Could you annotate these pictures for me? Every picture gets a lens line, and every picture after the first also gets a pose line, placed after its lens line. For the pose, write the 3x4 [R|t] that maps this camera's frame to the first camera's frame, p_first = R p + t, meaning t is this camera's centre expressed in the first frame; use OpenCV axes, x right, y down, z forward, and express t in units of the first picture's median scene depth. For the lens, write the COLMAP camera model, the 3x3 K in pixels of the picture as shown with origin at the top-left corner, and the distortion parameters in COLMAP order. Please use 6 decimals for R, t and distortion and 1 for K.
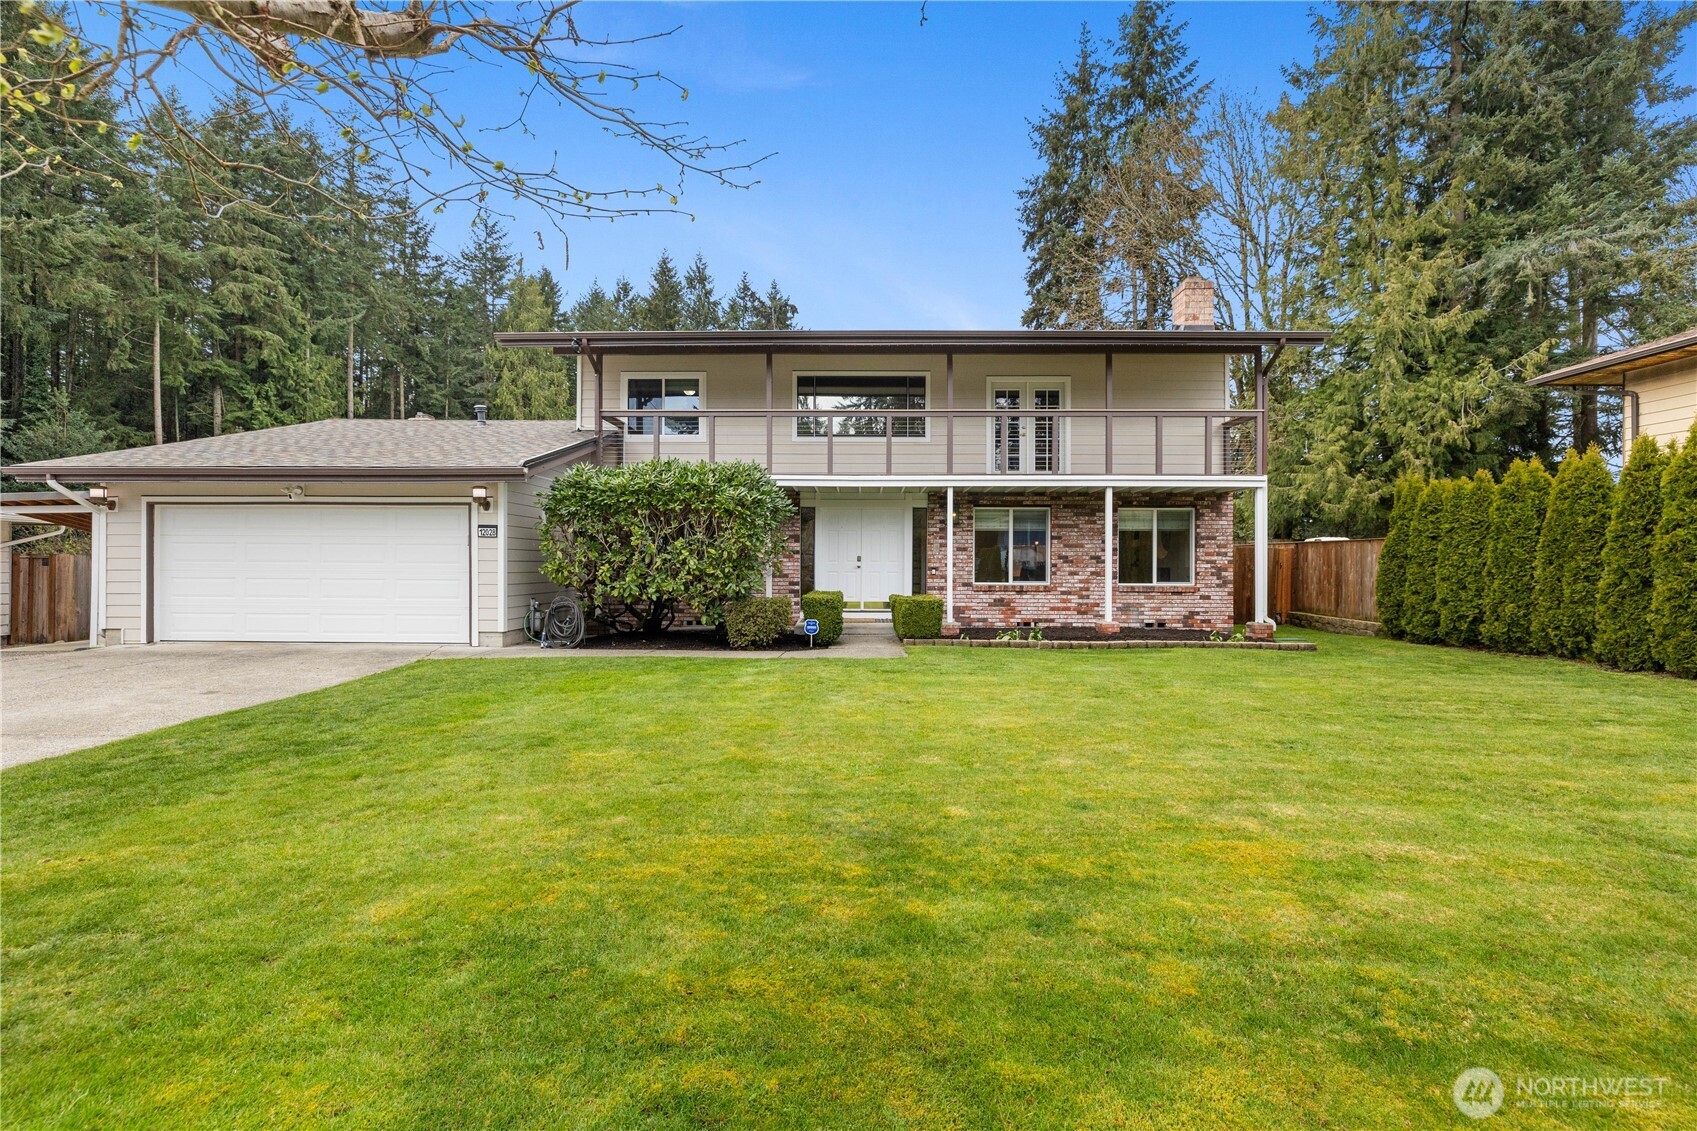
lens RADIAL K [[716.5, 0, 843.3], [0, 716.5, 567.3], [0, 0, 1]] dist [-0.001568, -0.000096]
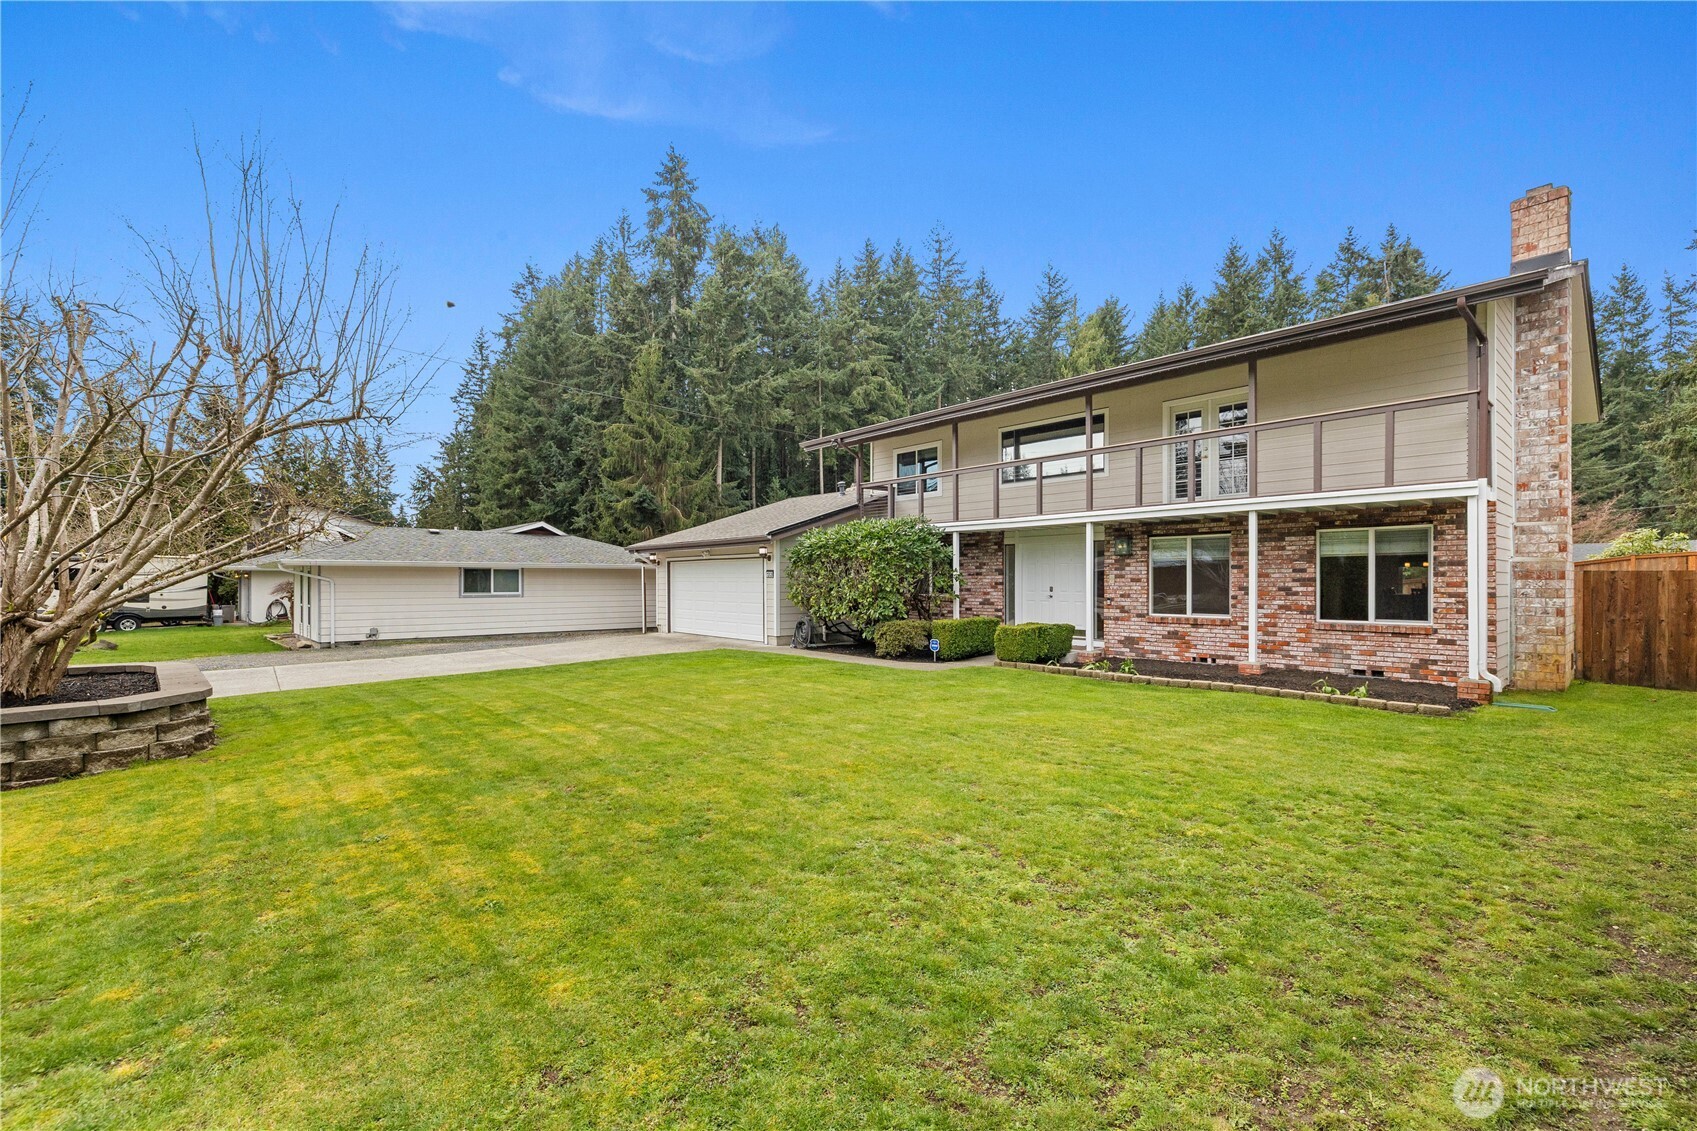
lens RADIAL K [[734.8, 0, 848.0], [0, 734.8, 593.4], [0, 0, 1]] dist [0.002145, -0.000182]
pose [[0.670339, 0.007487, -0.742017, 0.657666], [0.002235, 0.999924, 0.012109, -0.020031], [0.742052, -0.009775, 0.670272, 0.011202]]
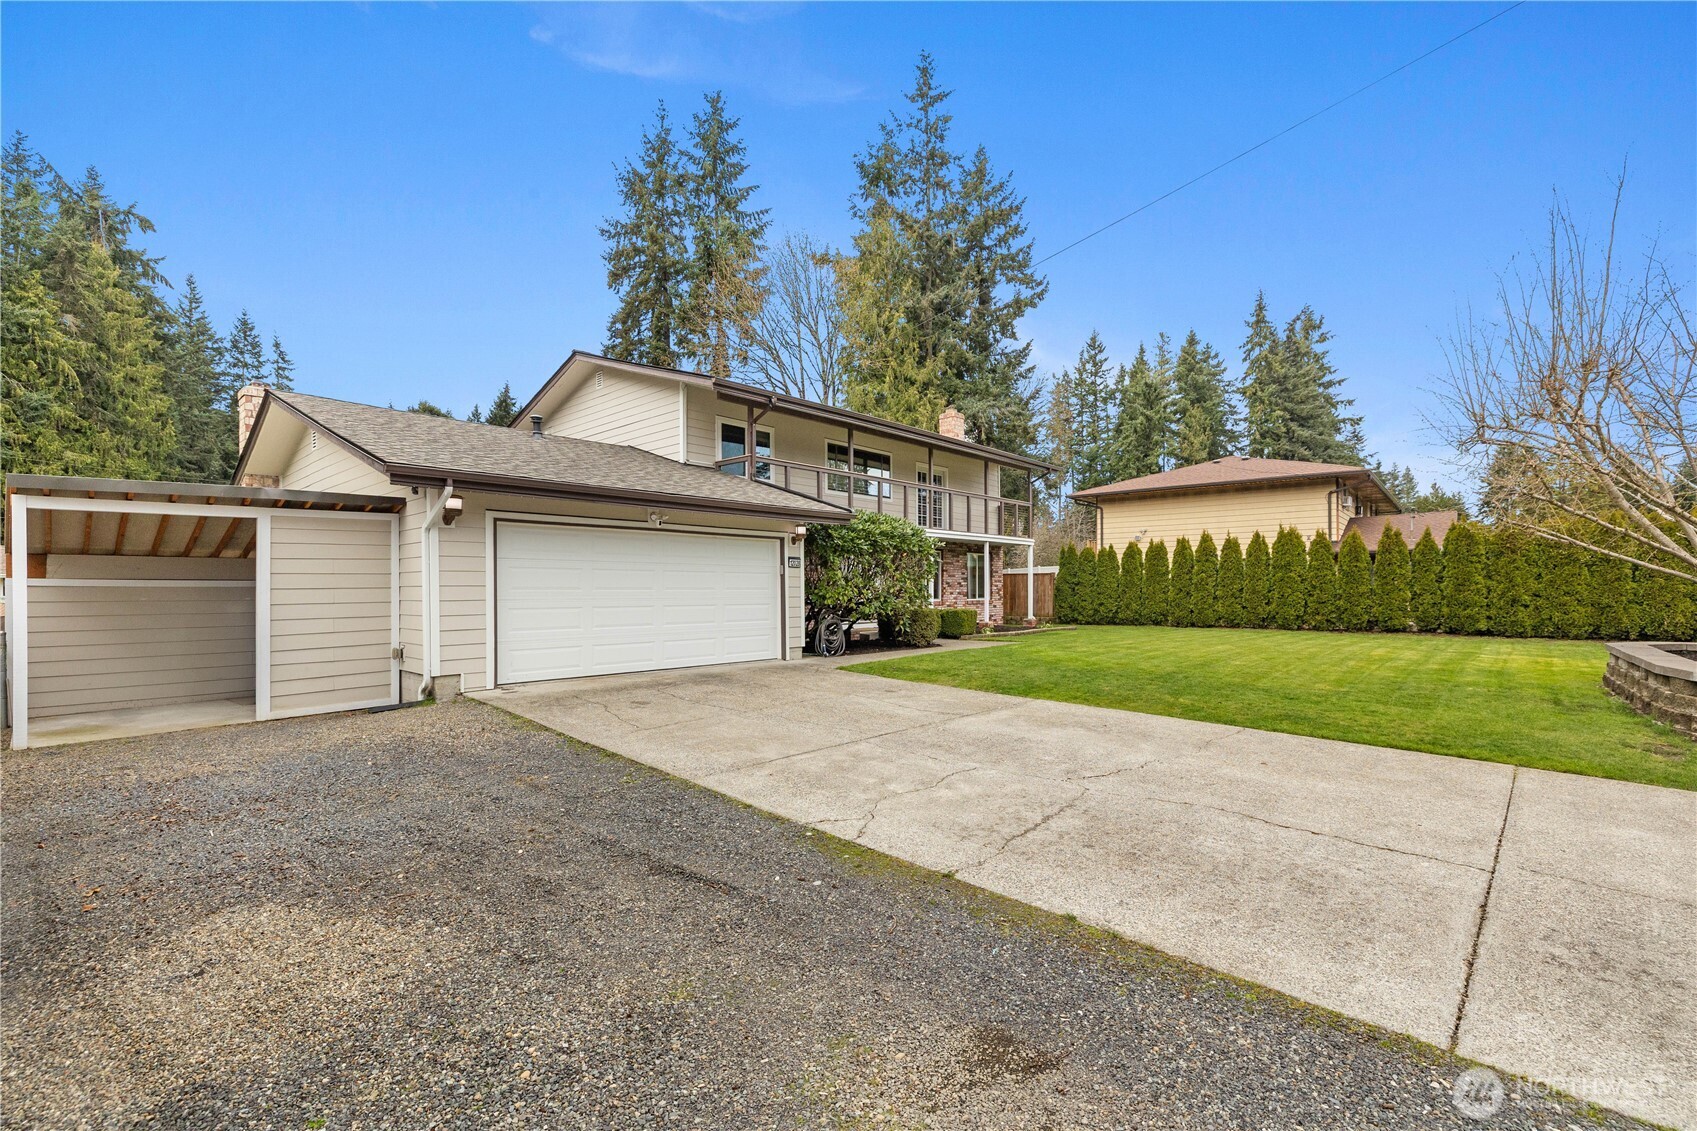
lens RADIAL K [[734.8, 0, 848.0], [0, 734.8, 593.4], [0, 0, 1]] dist [0.002145, -0.000182]
pose [[0.651655, -0.010467, 0.758443, -1.048430], [0.005976, 0.999945, 0.008665, -0.006547], [-0.758492, -0.001114, 0.651682, 0.103627]]
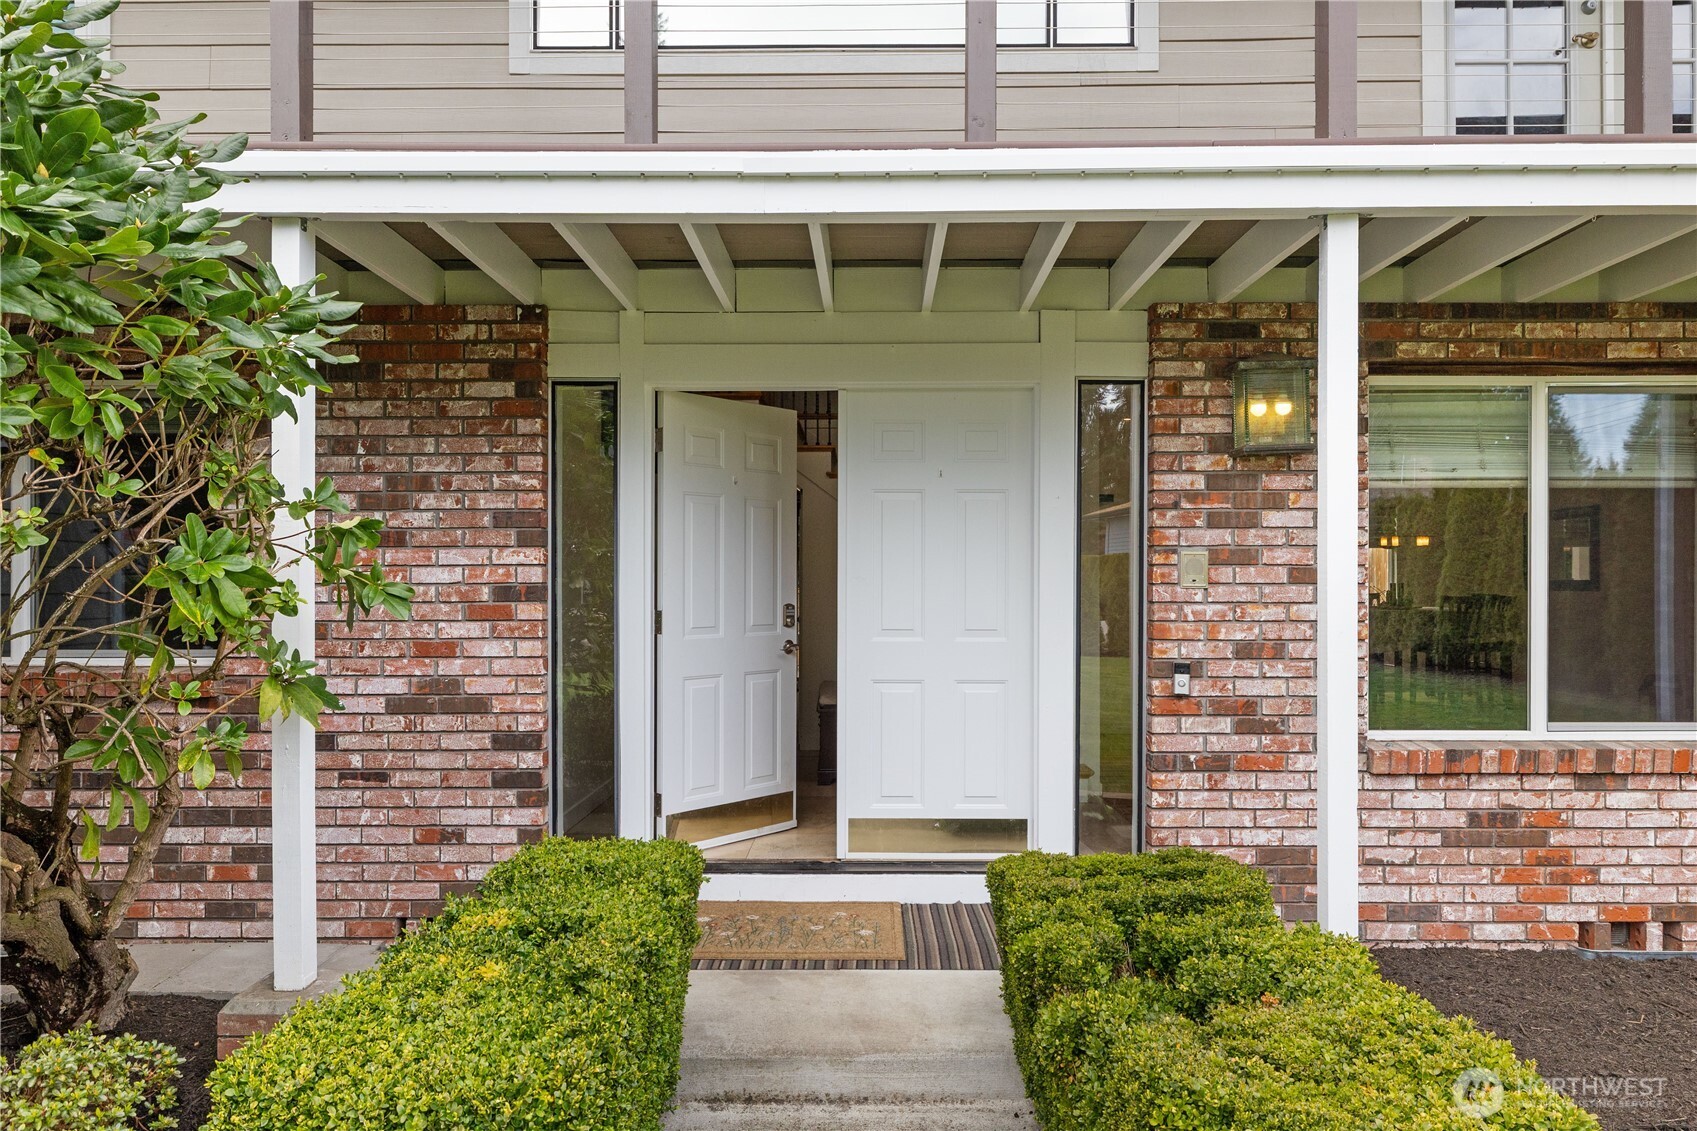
lens RADIAL K [[1096.8, 0, 848.5], [0, 1096.8, 565.5], [0, 0, 1]] dist [0.006682, 0.002569]
pose [[0.999992, -0.004067, -0.000524, 0.028984], [0.004063, 0.999963, -0.007547, -0.026183], [0.000554, 0.007545, 0.999971, 0.676414]]
